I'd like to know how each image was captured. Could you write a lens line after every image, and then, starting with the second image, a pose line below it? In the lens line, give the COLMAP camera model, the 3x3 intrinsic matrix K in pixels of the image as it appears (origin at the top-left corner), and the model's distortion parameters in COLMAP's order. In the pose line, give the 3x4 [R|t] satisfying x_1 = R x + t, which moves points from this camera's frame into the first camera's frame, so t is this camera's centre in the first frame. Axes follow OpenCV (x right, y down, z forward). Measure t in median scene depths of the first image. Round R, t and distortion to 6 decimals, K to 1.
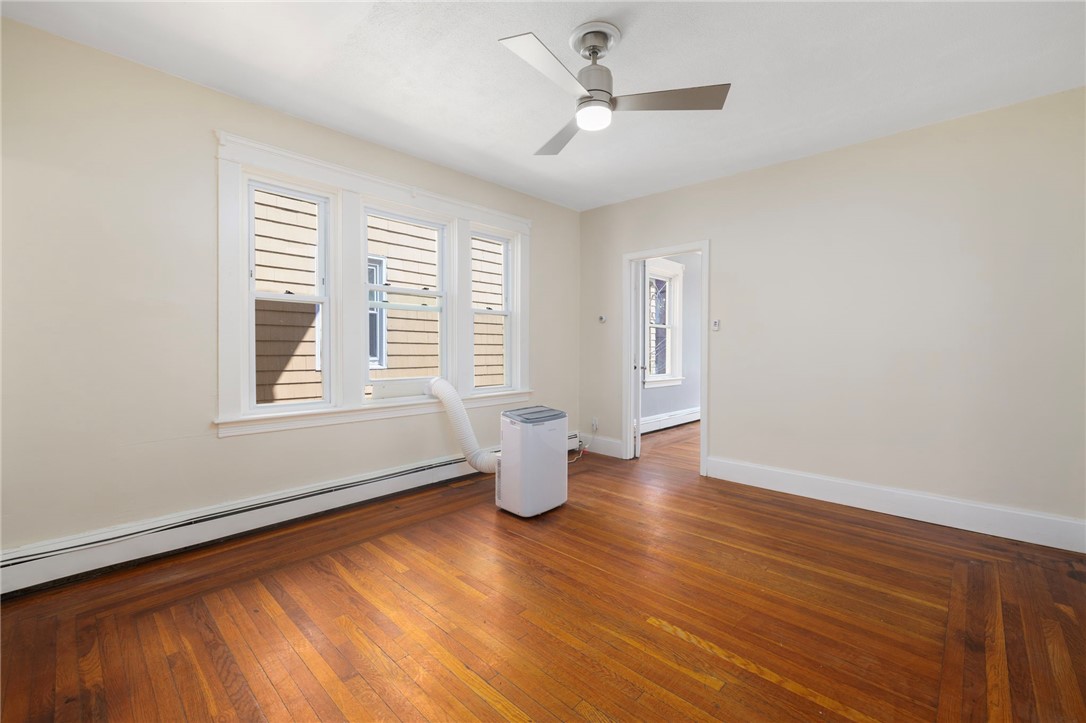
lens RADIAL K [[471.4, 0, 543.0], [0, 471.4, 358.2], [0, 0, 1]] dist [0.002006, -0.000749]
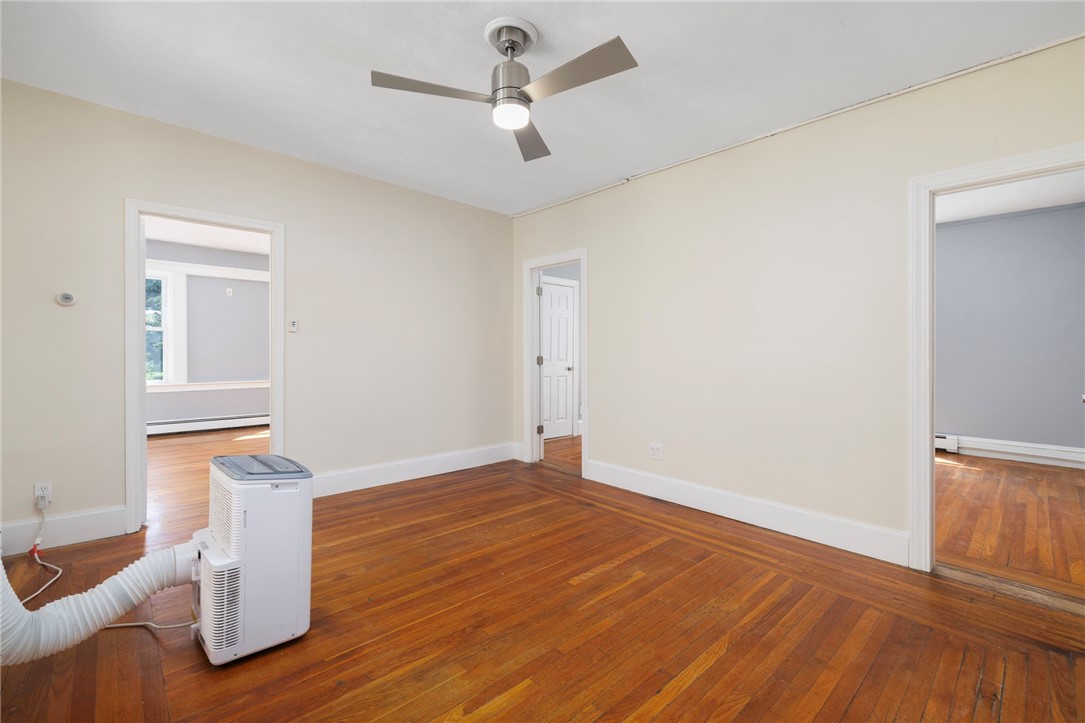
lens RADIAL K [[471.0, 0, 540.4], [0, 471.0, 351.5], [0, 0, 1]] dist [0.002006, -0.000749]
pose [[0.044249, -0.001607, 0.999019, -0.698582], [0.017409, 0.999848, 0.000837, -0.021692], [-0.998869, 0.017355, 0.044271, 0.740870]]
